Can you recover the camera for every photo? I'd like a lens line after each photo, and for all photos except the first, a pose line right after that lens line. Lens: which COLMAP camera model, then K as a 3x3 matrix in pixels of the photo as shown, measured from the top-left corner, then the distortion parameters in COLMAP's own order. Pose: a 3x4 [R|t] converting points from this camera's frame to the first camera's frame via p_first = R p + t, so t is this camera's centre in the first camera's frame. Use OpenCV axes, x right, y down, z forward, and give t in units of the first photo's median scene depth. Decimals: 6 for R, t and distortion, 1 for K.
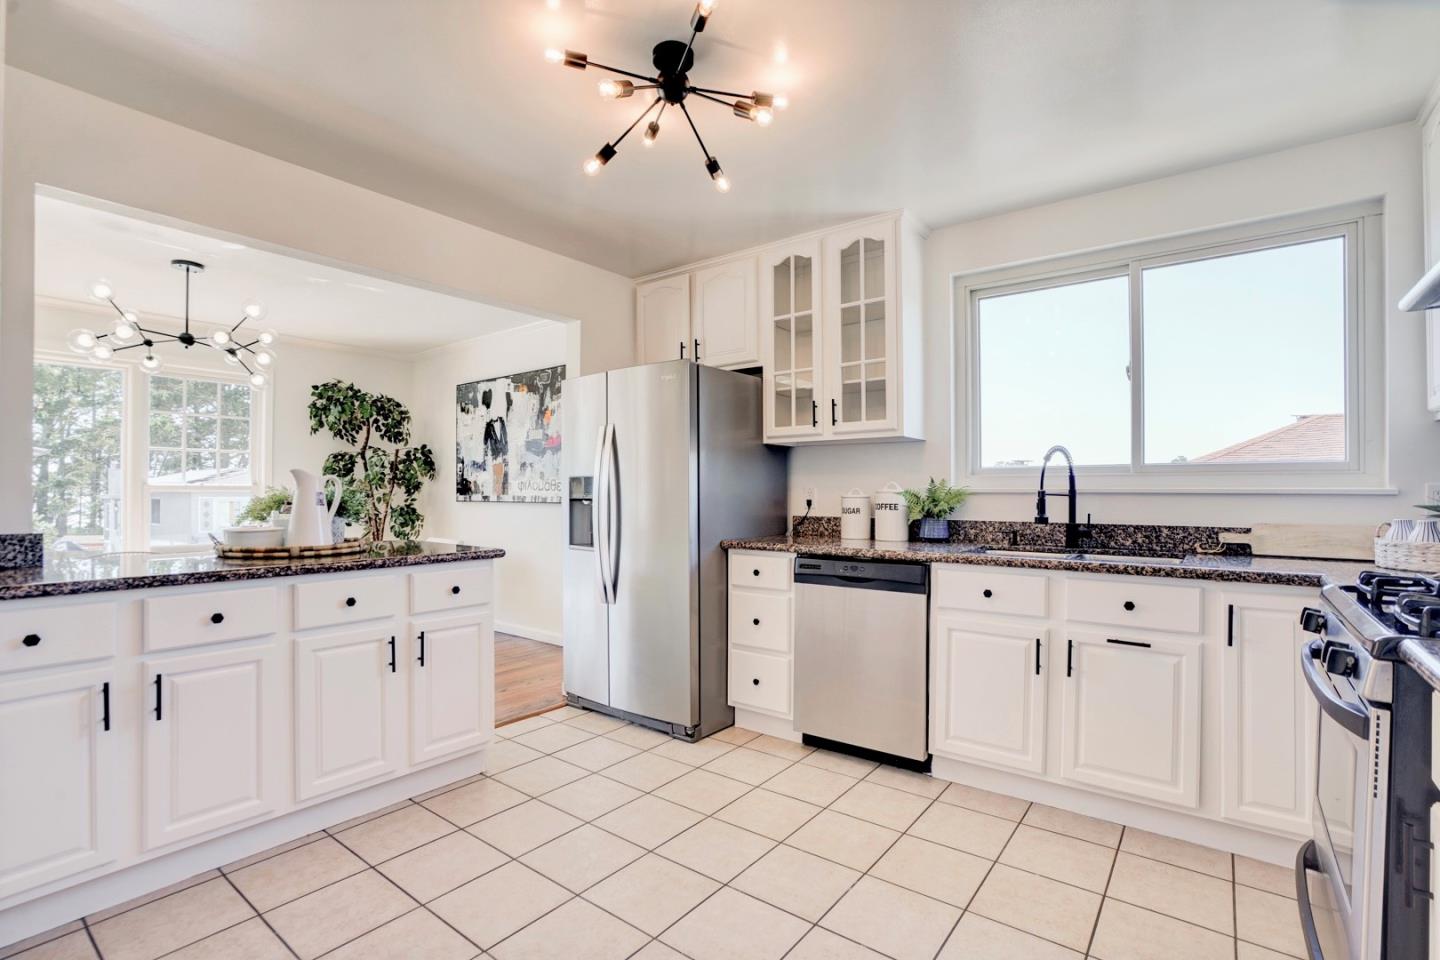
lens RADIAL K [[657.6, 0, 720.0], [0, 657.6, 480.0], [0, 0, 1]] dist [-0.048175, 0.019356]
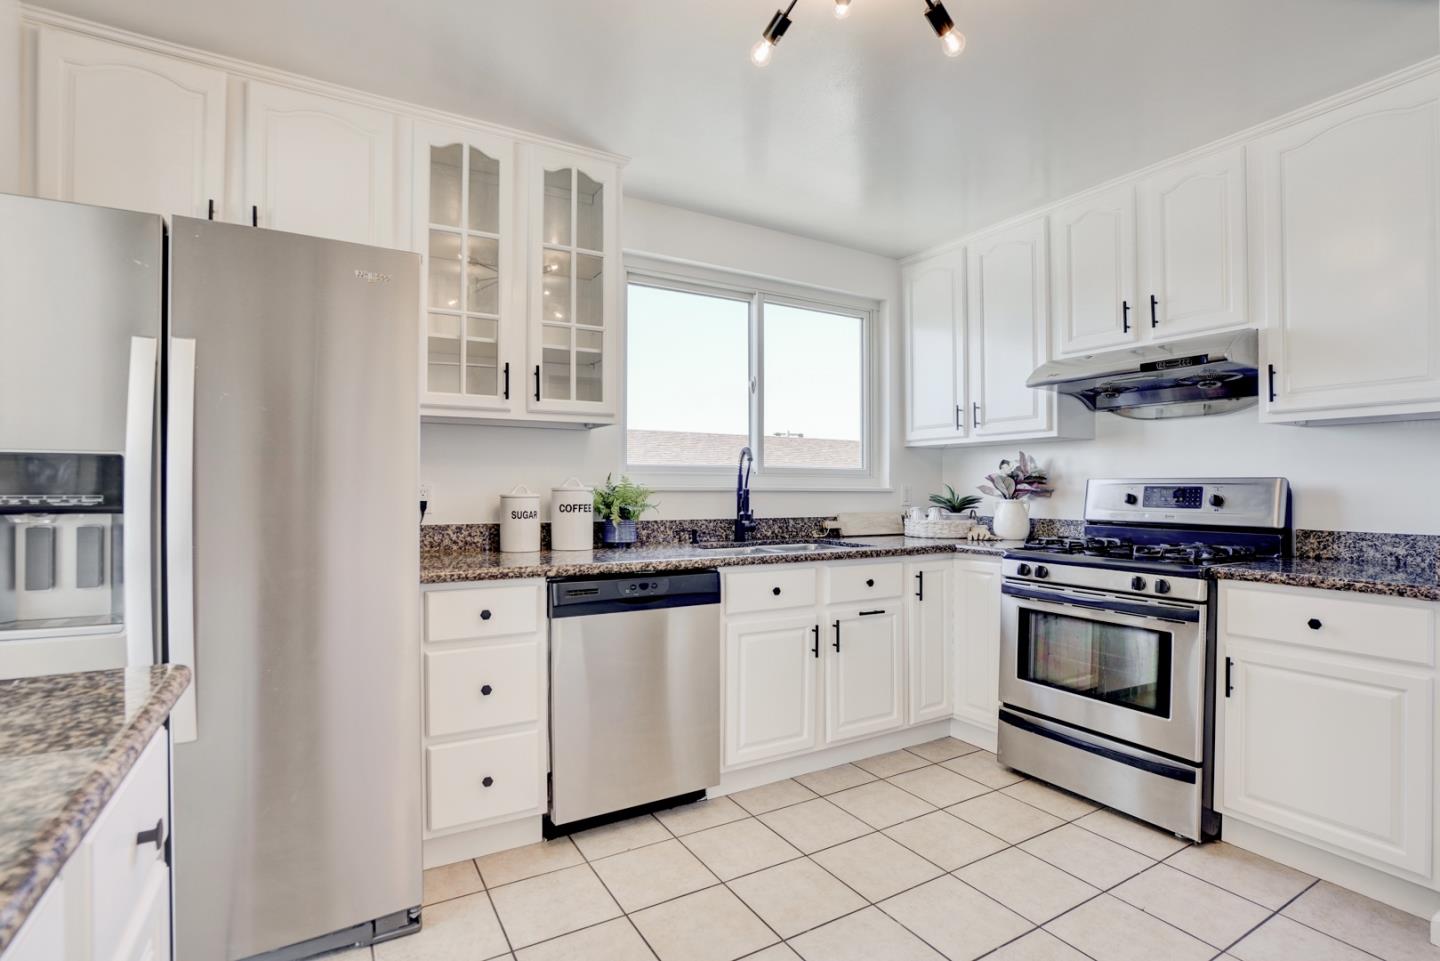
lens RADIAL K [[688.9, 0, 720.0], [0, 688.9, 480.5], [0, 0, 1]] dist [-0.054115, 0.020674]
pose [[0.382482, 0.008764, 0.923921, -0.540176], [-0.019929, 0.999801, -0.001234, 0.004549], [-0.923748, -0.017941, 0.382580, 0.593382]]
